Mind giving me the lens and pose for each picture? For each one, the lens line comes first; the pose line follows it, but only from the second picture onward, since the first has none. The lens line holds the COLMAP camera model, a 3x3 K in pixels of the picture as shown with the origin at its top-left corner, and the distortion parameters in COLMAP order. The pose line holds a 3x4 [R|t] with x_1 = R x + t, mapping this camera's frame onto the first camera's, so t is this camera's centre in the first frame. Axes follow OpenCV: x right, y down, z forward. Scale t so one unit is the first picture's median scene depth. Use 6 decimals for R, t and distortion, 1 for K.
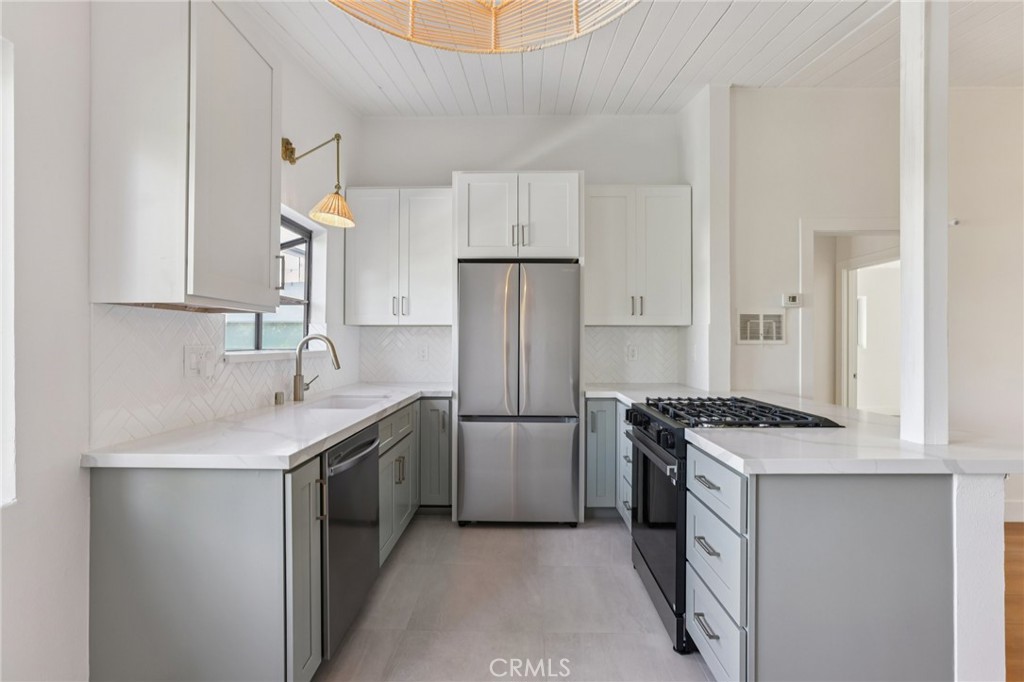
lens RADIAL K [[458.0, 0, 509.2], [0, 458.0, 342.0], [0, 0, 1]] dist [-0.043649, 0.016346]
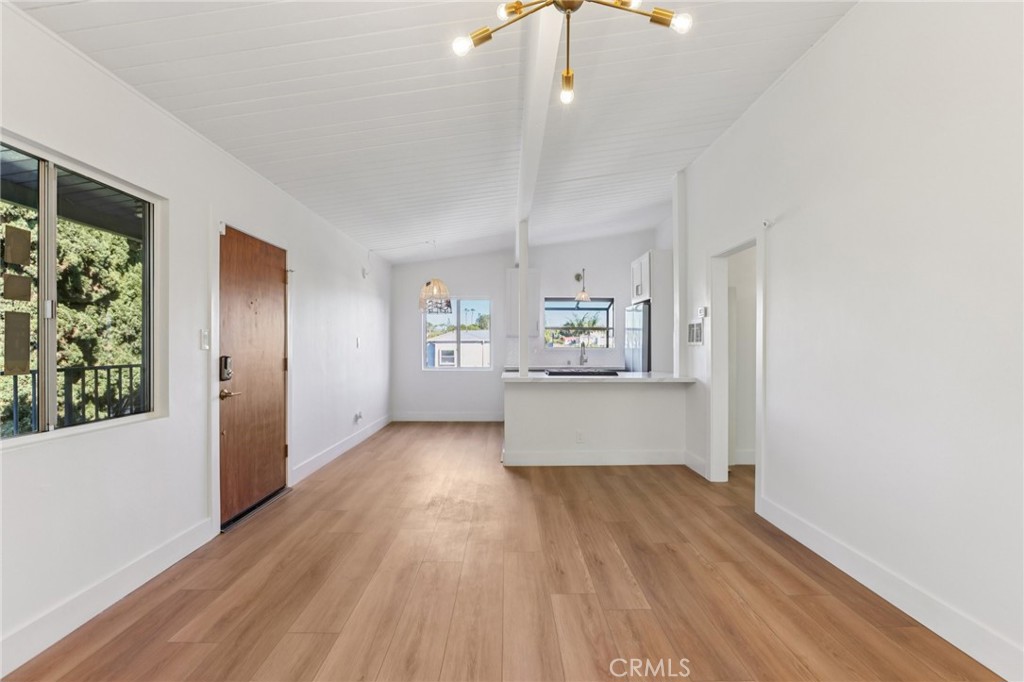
lens RADIAL K [[459.2, 0, 509.6], [0, 459.2, 347.0], [0, 0, 1]] dist [-0.042259, 0.021872]
pose [[0.031735, 0.000769, -0.999496, 1.946575], [-0.001115, 0.999999, 0.000734, 0.010804], [0.999496, 0.001091, 0.031736, 0.383252]]
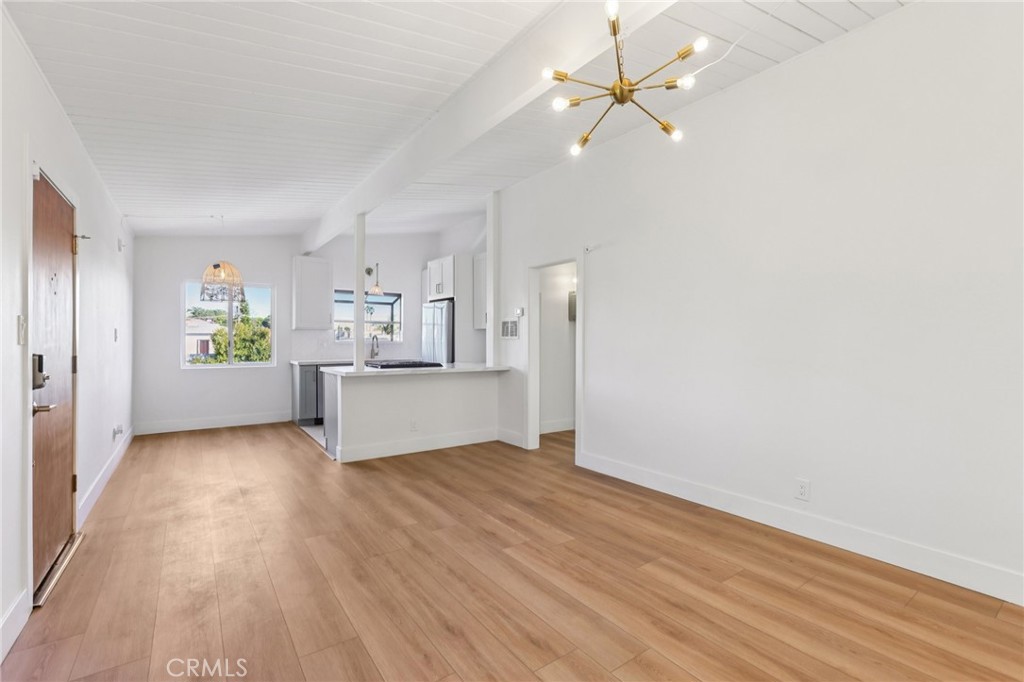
lens RADIAL K [[458.0, 0, 509.2], [0, 458.0, 342.0], [0, 0, 1]] dist [-0.043649, 0.016346]
pose [[0.599931, 0.003327, -0.800045, 1.917080], [-0.001317, 0.999994, 0.003171, 0.011012], [0.800050, -0.000849, 0.599932, -0.020823]]
